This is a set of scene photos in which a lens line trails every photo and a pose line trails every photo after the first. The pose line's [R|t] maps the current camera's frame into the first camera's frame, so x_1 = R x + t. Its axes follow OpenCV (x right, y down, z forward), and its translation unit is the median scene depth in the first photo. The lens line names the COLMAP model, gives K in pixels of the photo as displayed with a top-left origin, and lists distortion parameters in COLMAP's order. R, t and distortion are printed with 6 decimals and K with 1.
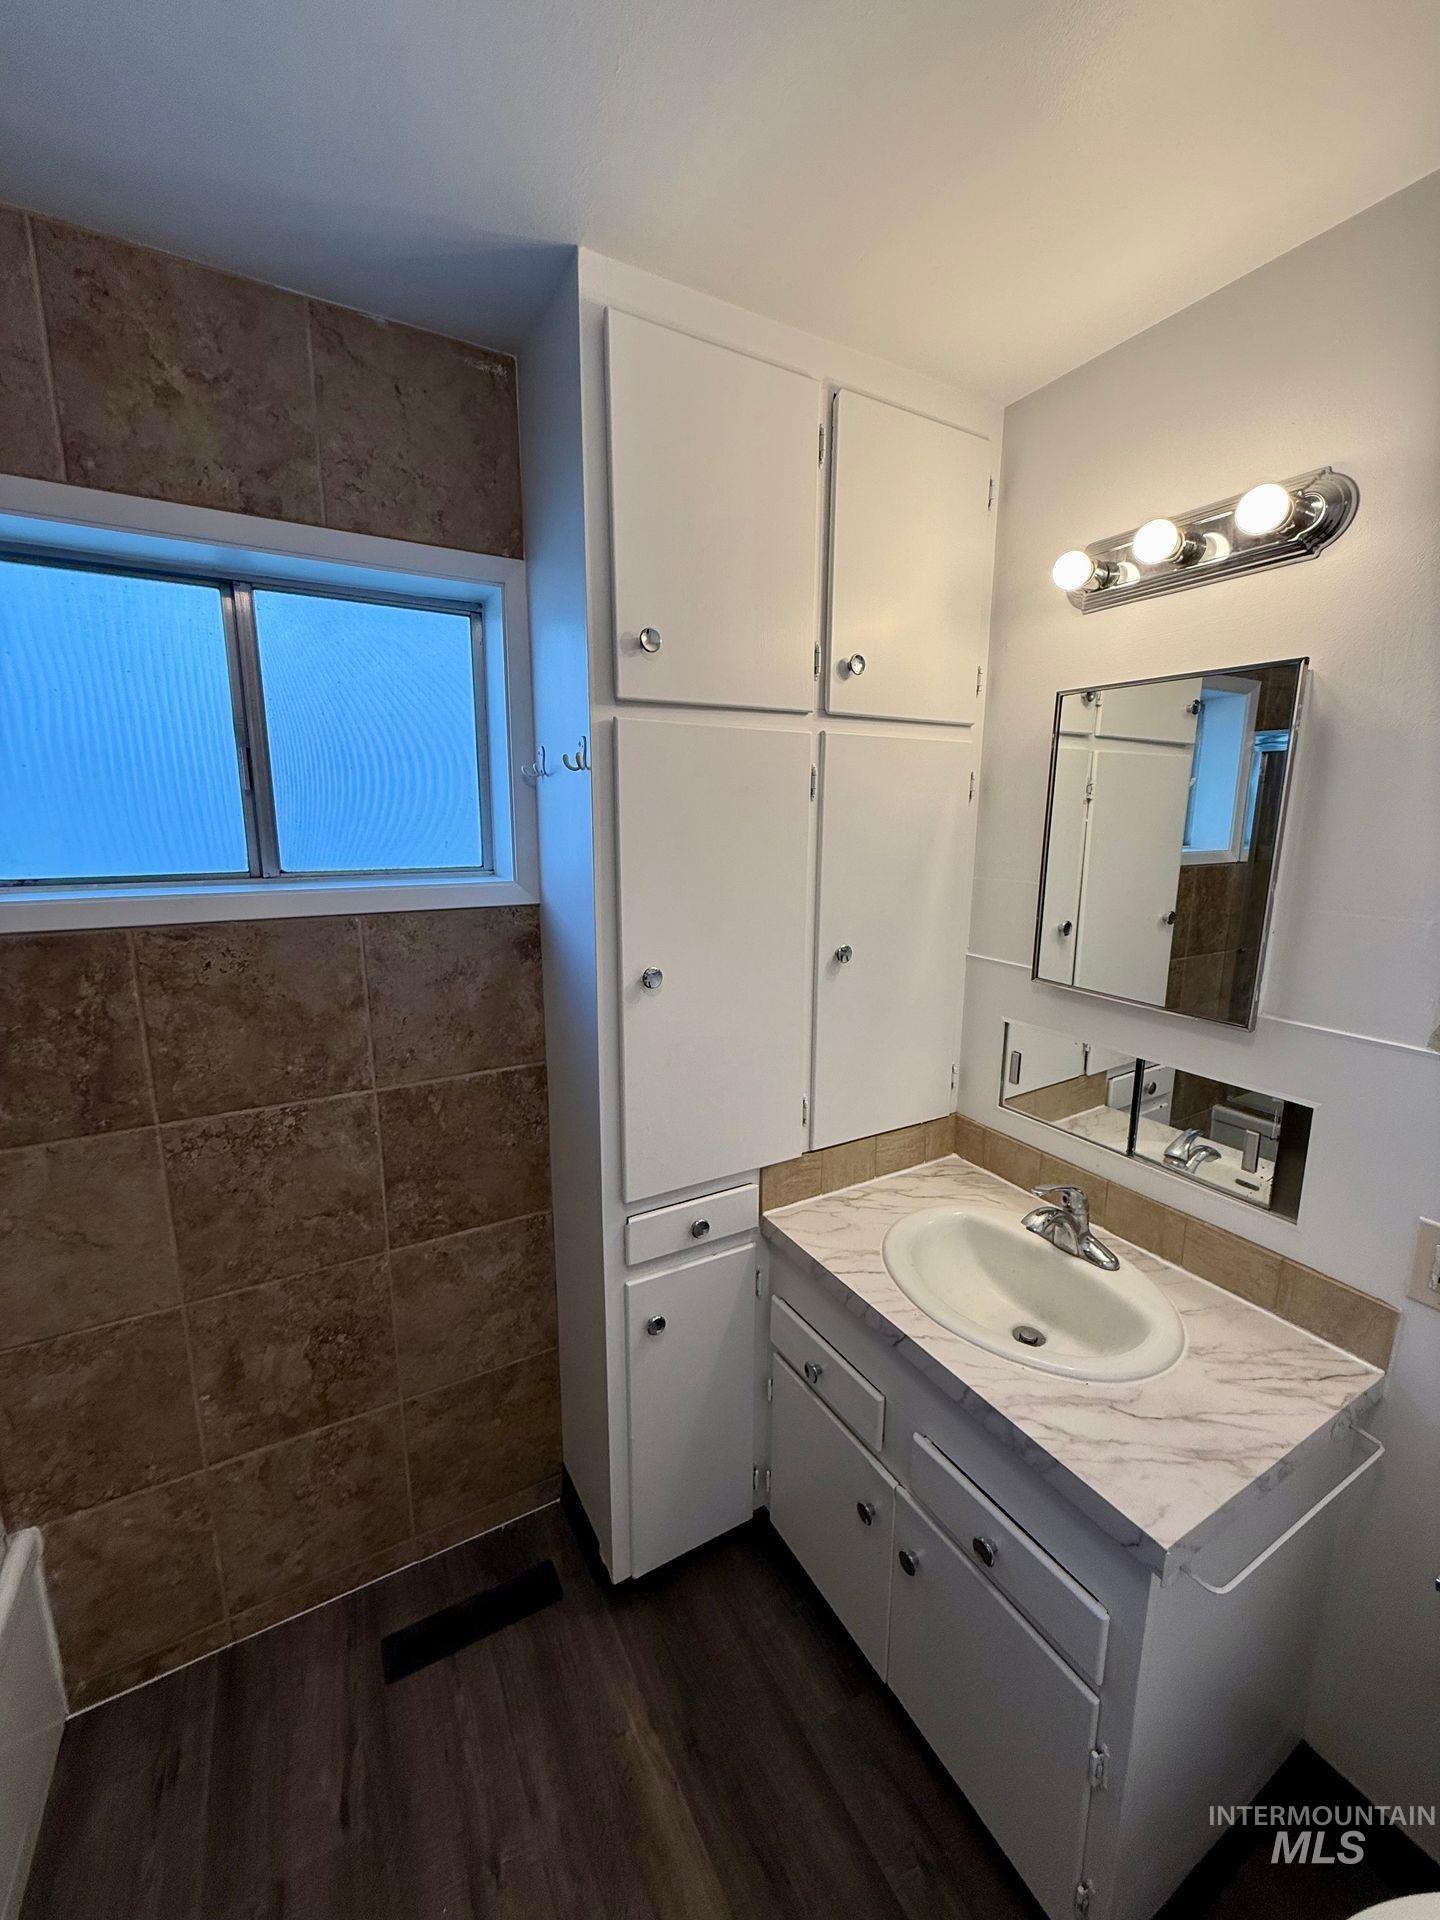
lens RADIAL K [[768.0, 0, 720.3], [0, 768.0, 954.7], [0, 0, 1]] dist [-0.002285, 0.000748]
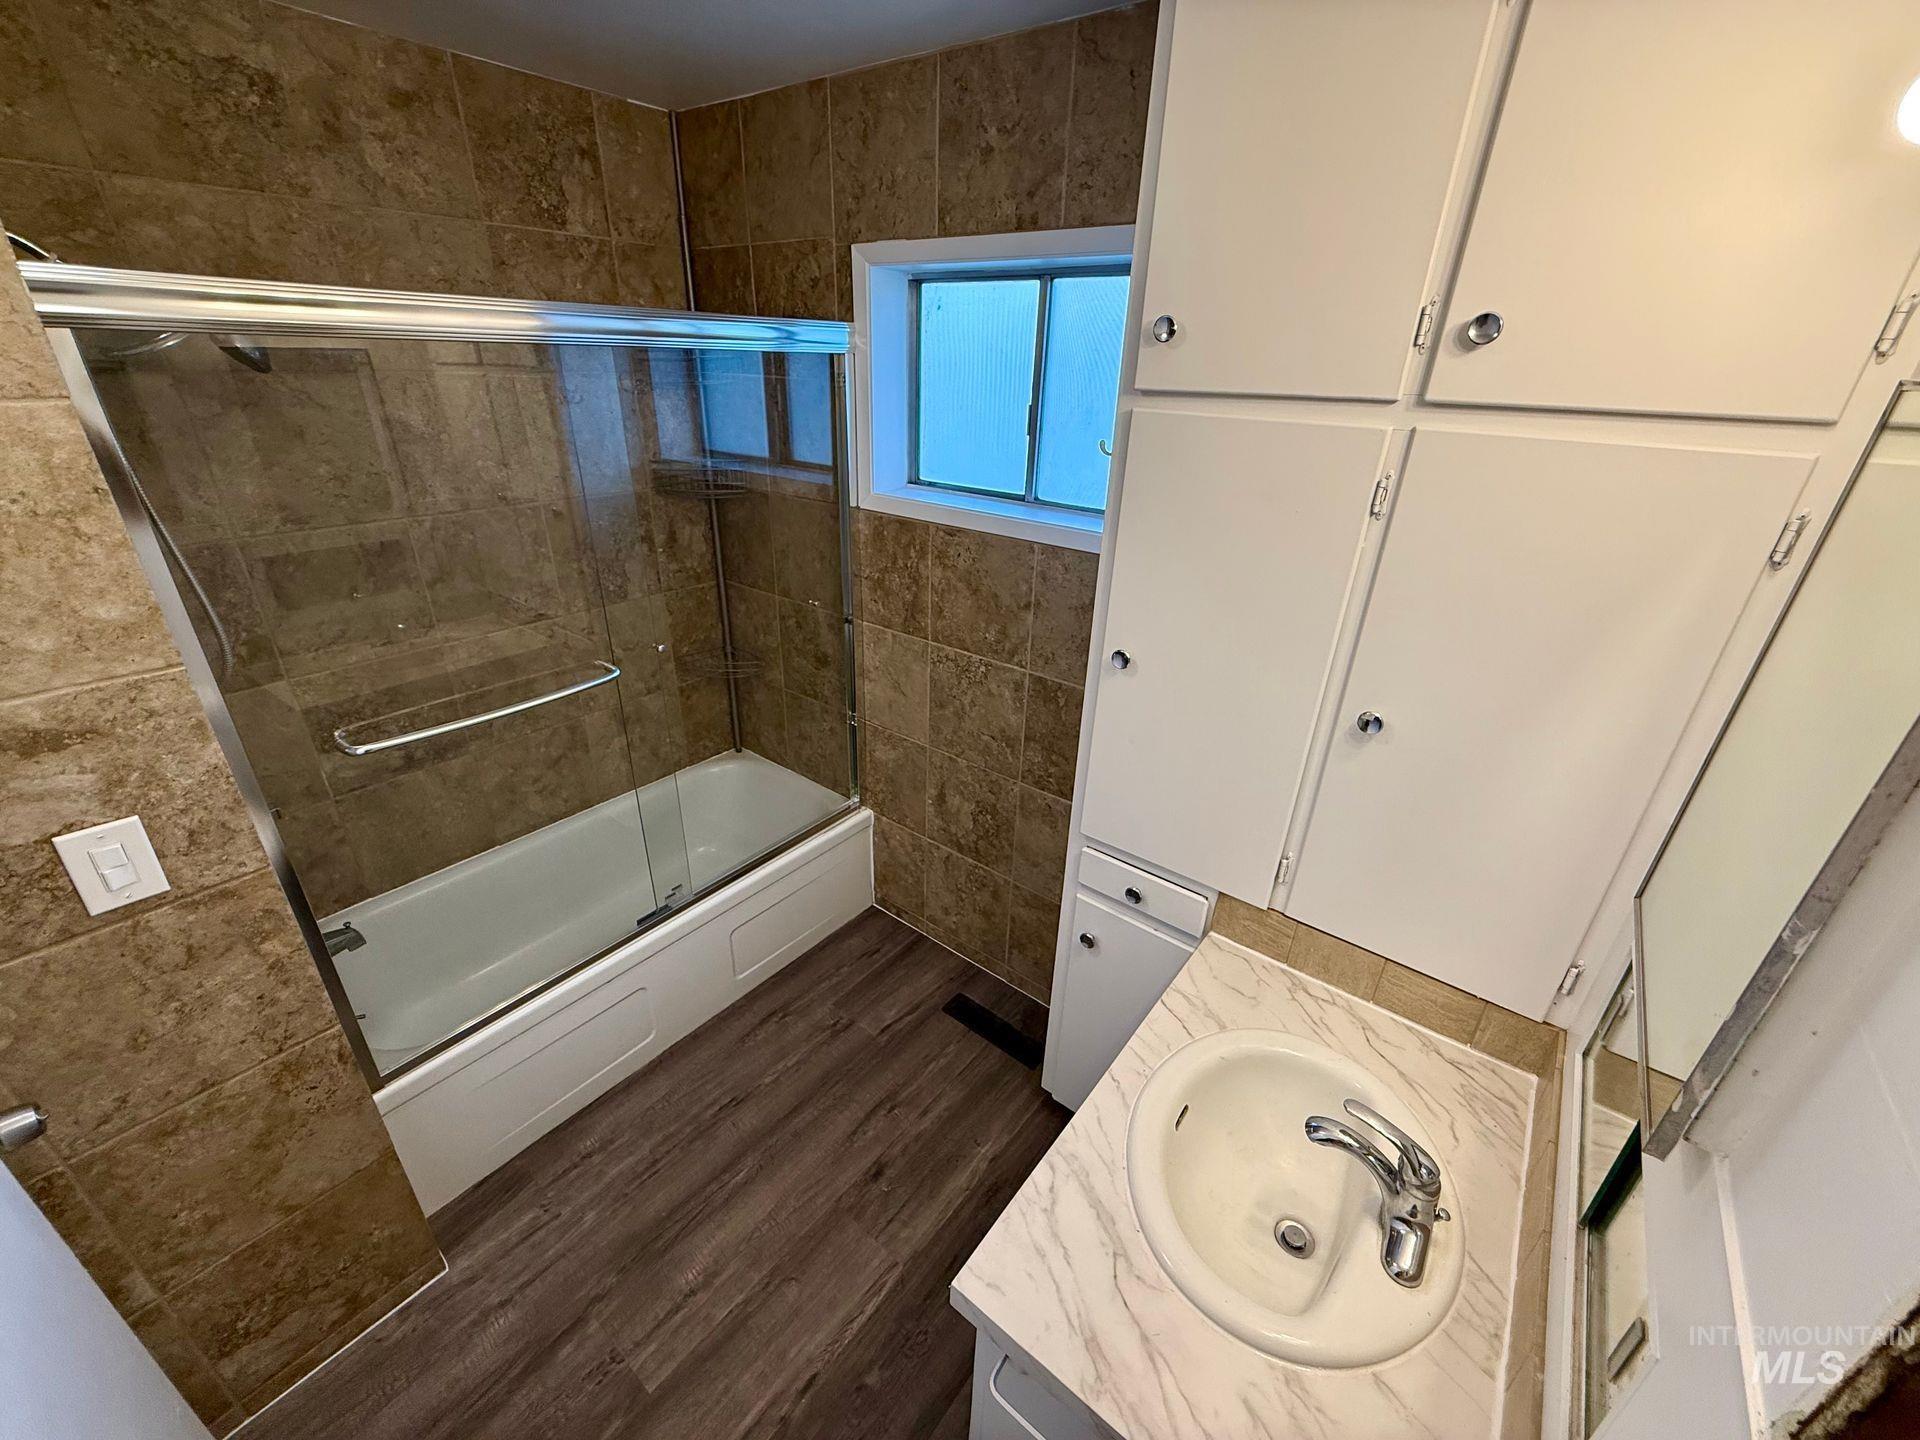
lens RADIAL K [[768.0, 0, 957.3], [0, 768.0, 721.8], [0, 0, 1]] dist [-0.002285, 0.000748]
pose [[0.372510, 0.407886, -0.833586, 0.738127], [-0.199537, 0.912428, 0.357297, -0.222679], [0.906323, 0.033234, 0.421277, 0.325575]]
